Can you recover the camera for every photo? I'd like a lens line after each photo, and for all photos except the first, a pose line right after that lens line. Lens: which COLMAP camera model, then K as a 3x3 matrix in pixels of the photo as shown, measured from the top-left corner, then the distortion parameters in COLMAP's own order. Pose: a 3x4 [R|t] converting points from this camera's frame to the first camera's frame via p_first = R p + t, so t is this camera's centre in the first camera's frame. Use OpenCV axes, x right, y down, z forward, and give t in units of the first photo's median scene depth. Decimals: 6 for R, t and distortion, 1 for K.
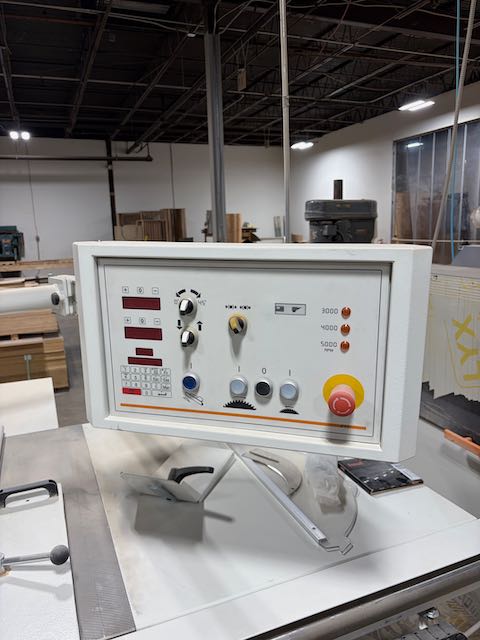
lens RADIAL K [[490.3, 0, 241.7], [0, 490.3, 320.7], [0, 0, 1]] dist [0.039838, -0.046897]
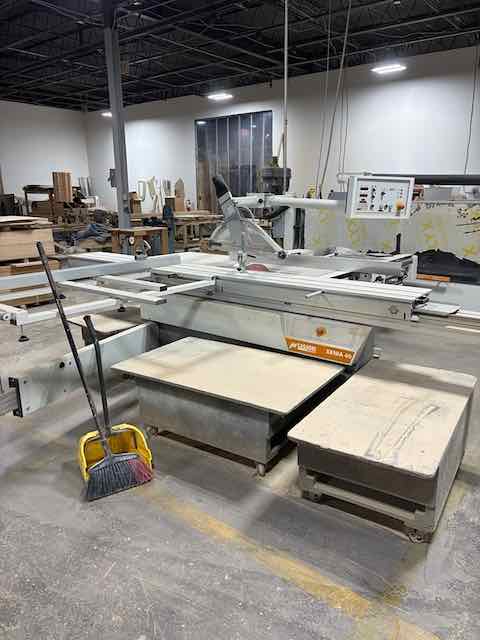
lens RADIAL K [[490.3, 0, 243.8], [0, 490.3, 325.0], [0, 0, 1]] dist [0.039838, -0.046897]
pose [[0.872215, -0.103329, 0.478084, -0.268538], [0.068747, 0.993626, 0.089332, 0.056760], [-0.484268, -0.045050, 0.873759, -0.197637]]
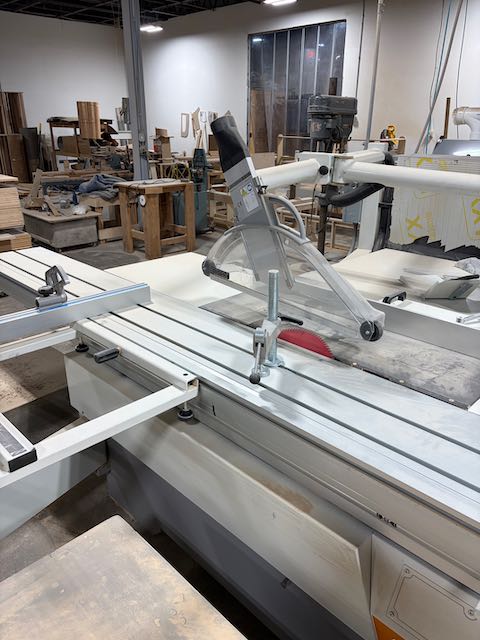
lens RADIAL K [[490.3, 0, 239.5], [0, 490.3, 322.9], [0, 0, 1]] dist [0.039838, -0.046897]
pose [[0.926011, -0.107612, 0.361834, -0.162178], [0.034985, 0.978847, 0.201581, 0.011912], [-0.375873, -0.174007, 0.910187, -0.024407]]
